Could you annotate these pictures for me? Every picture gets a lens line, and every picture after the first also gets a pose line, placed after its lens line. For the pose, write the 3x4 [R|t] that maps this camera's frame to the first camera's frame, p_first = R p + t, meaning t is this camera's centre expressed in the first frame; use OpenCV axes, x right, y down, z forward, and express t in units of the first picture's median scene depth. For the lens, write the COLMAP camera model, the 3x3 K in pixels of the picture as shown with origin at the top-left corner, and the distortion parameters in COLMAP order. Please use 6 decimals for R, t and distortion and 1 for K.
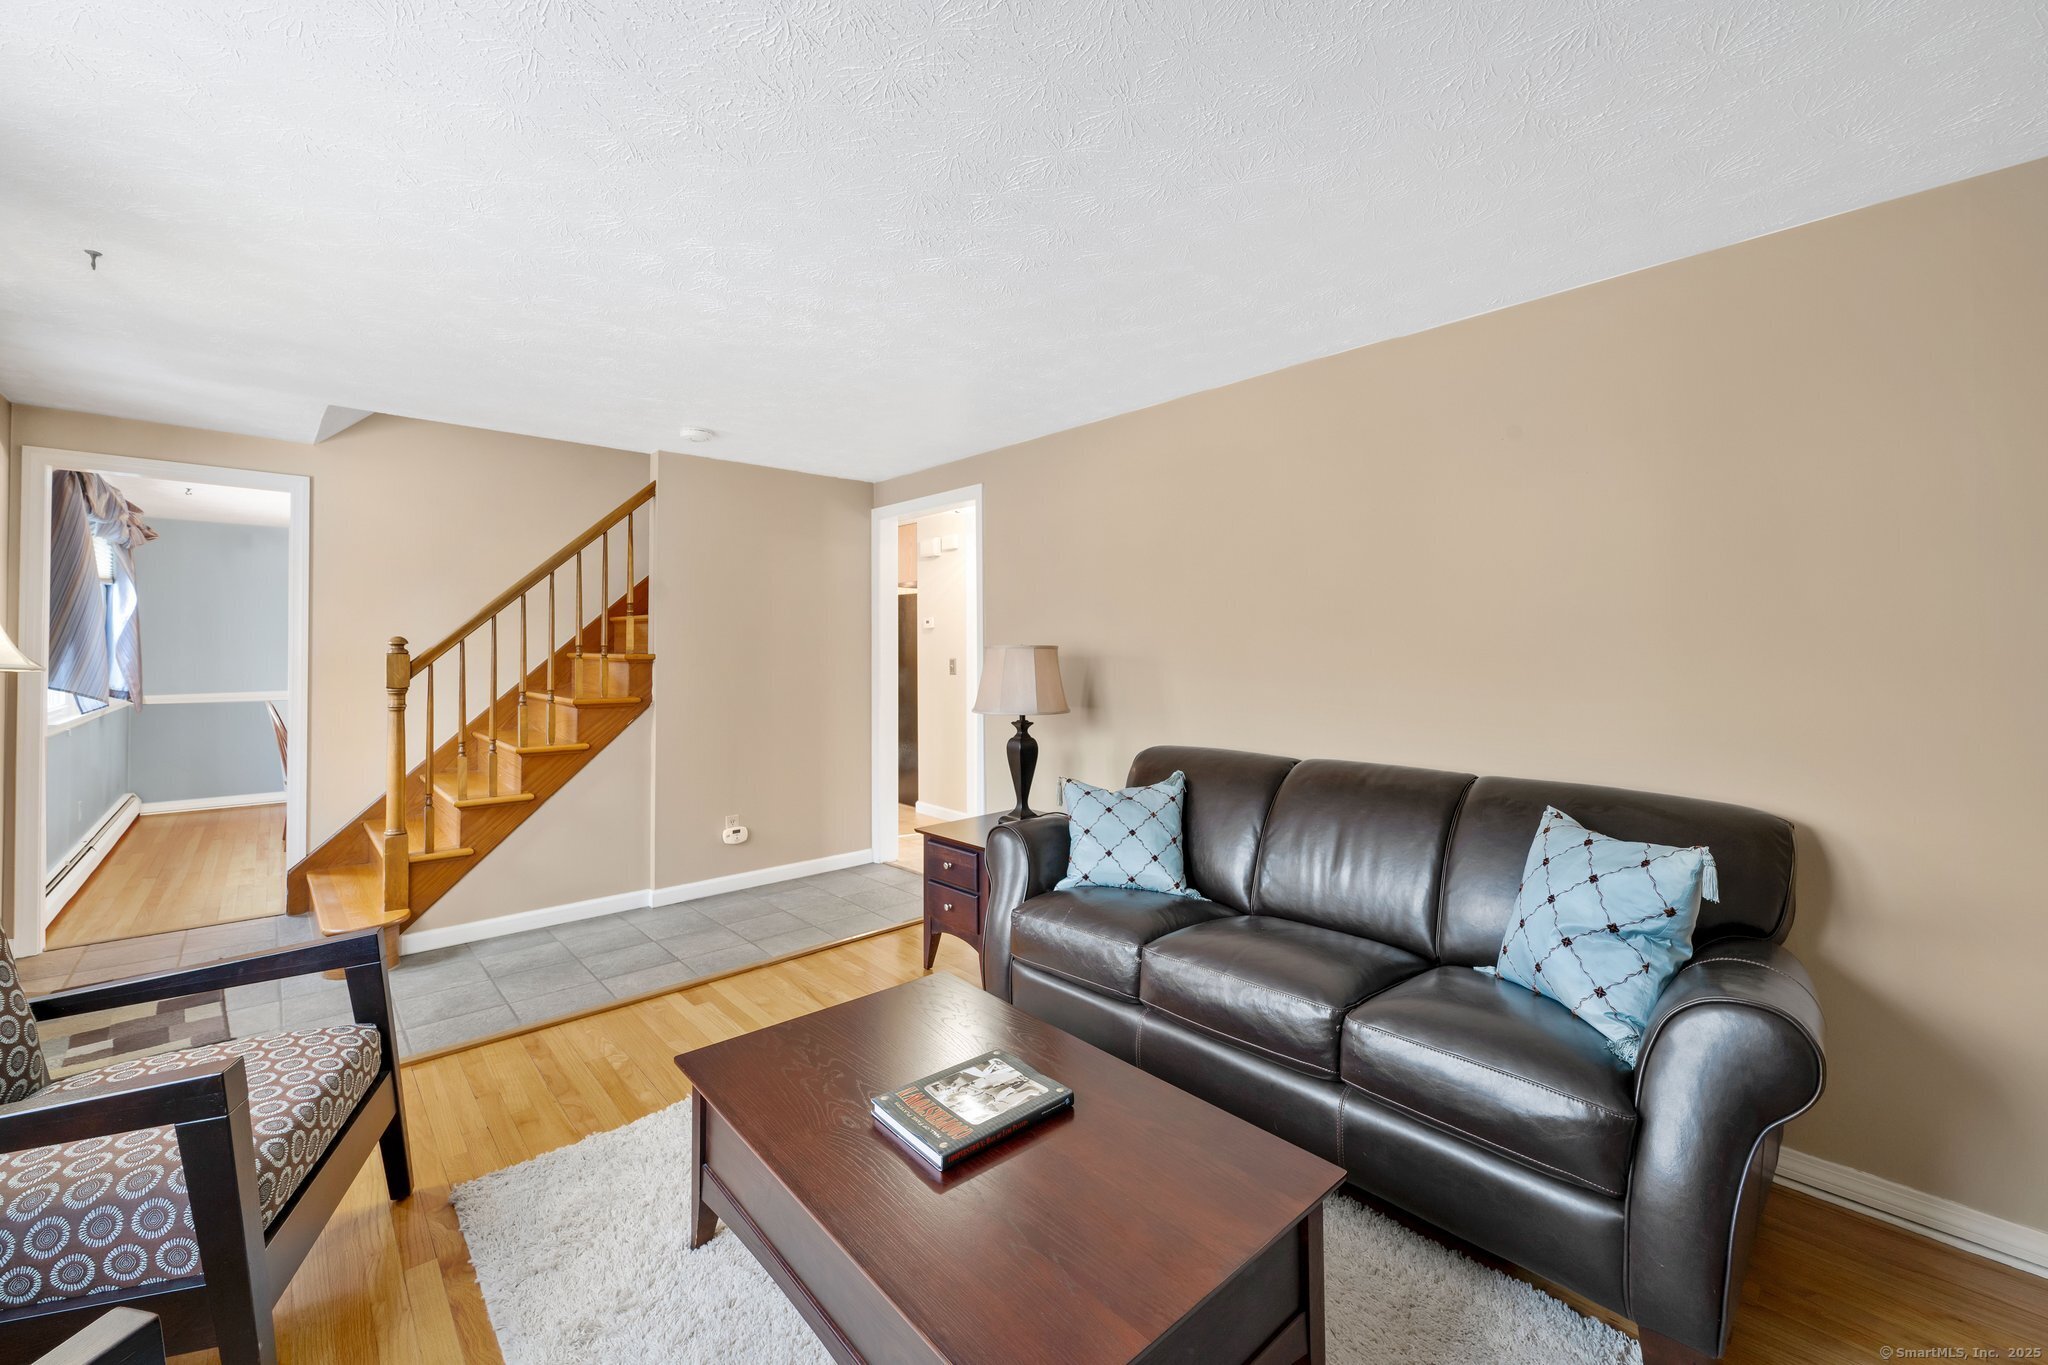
lens RADIAL K [[830.0, 0, 1023.3], [0, 830.0, 635.2], [0, 0, 1]] dist [0.000928, 0.000019]
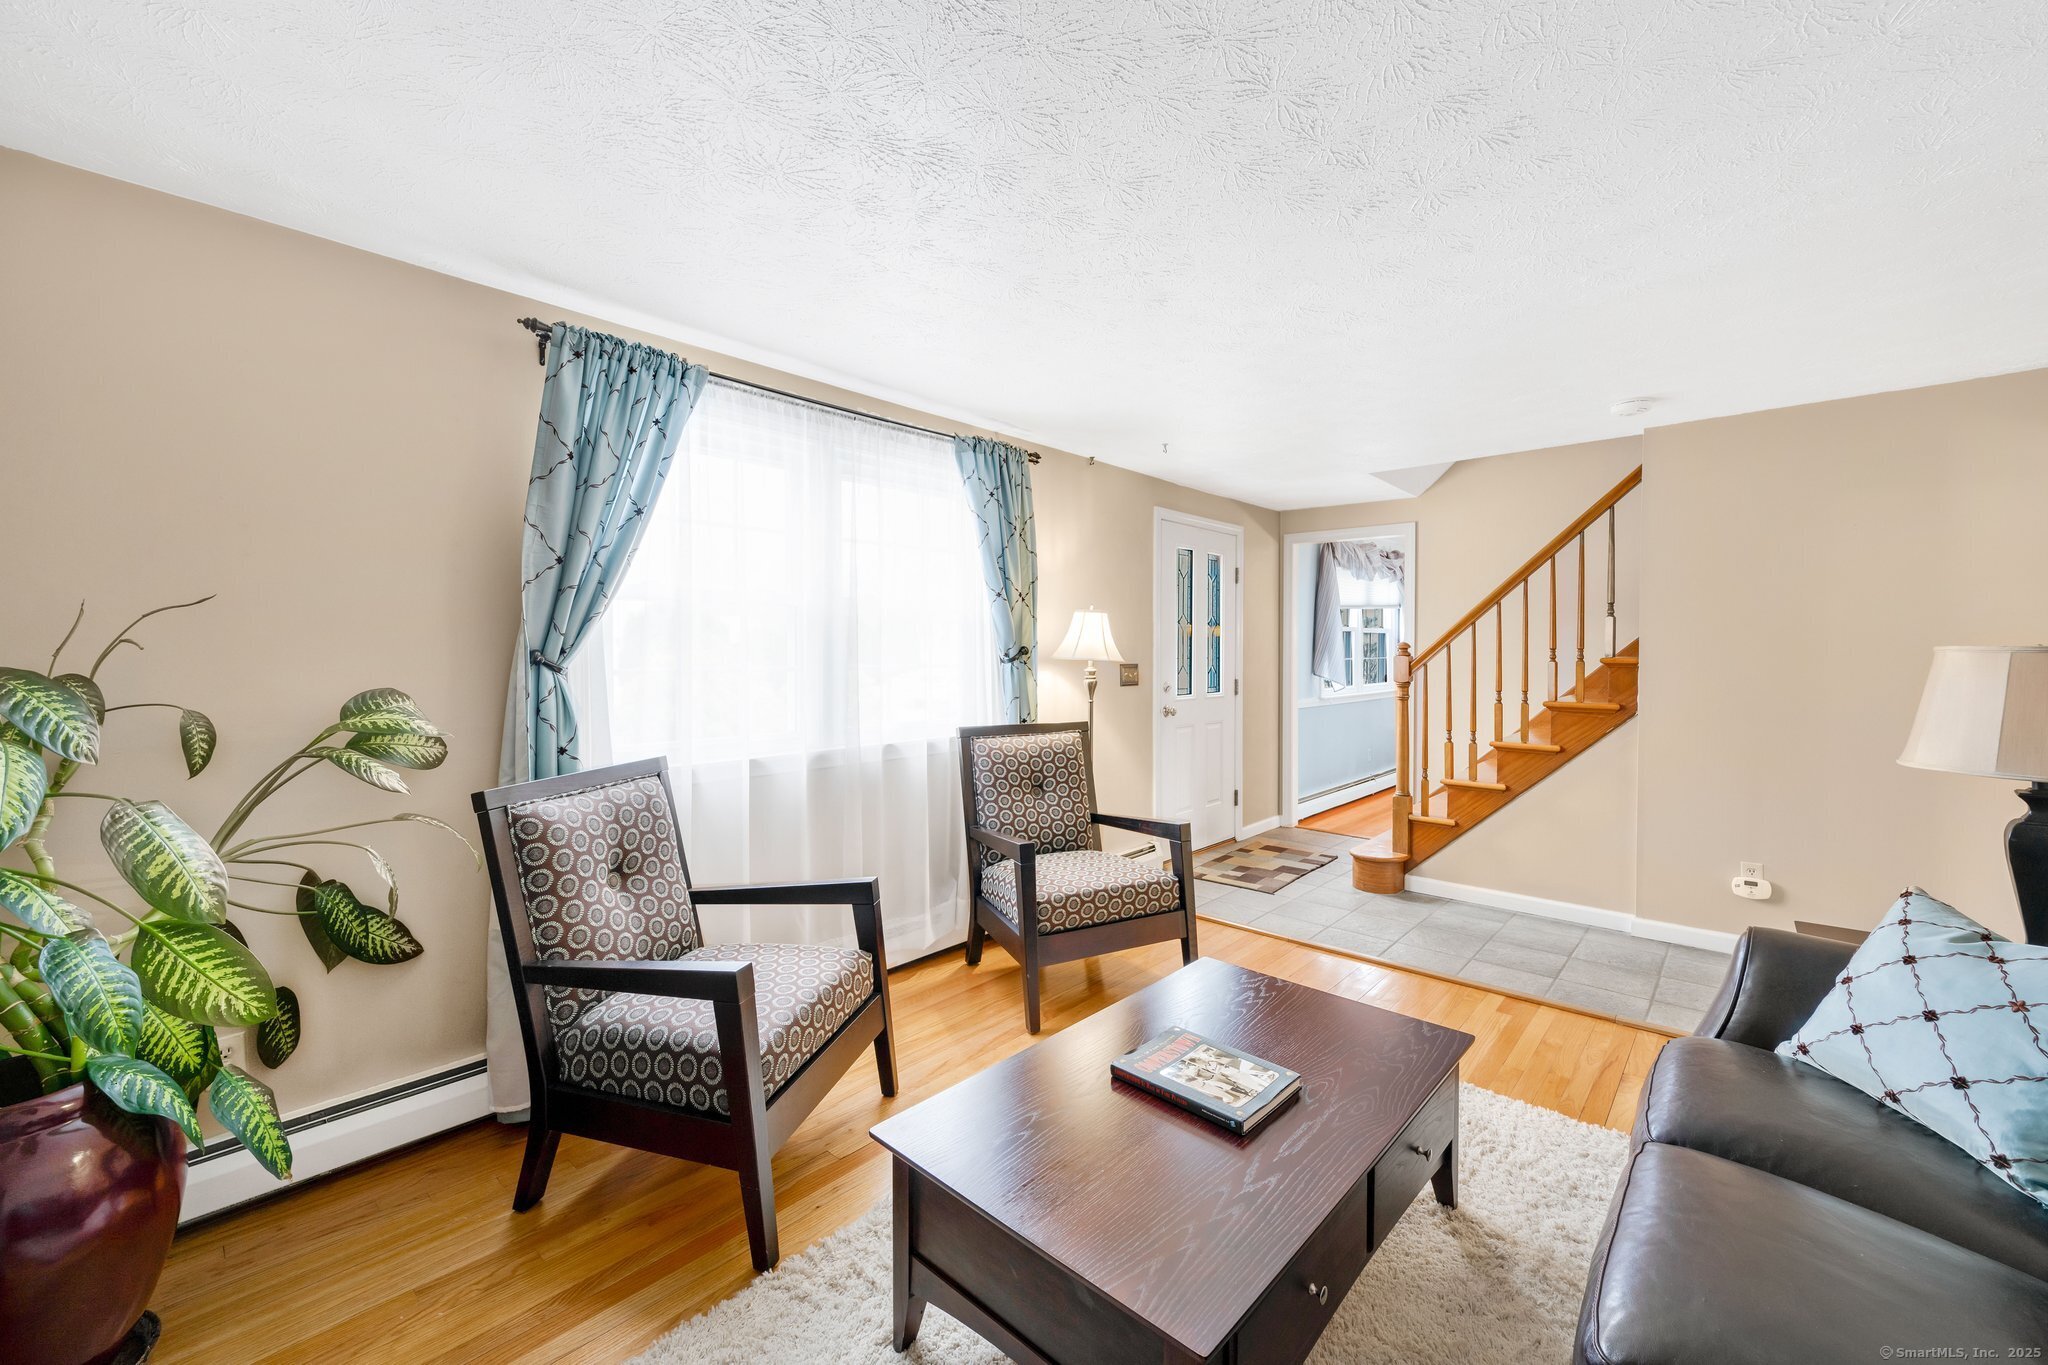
lens RADIAL K [[803.9, 0, 1037.1], [0, 803.9, 668.4], [0, 0, 1]] dist [-0.000740, -0.000171]
pose [[0.097638, 0.021705, -0.994985, 0.415290], [0.015469, 0.999608, 0.023324, 0.004264], [0.995102, -0.017669, 0.097264, 0.305251]]
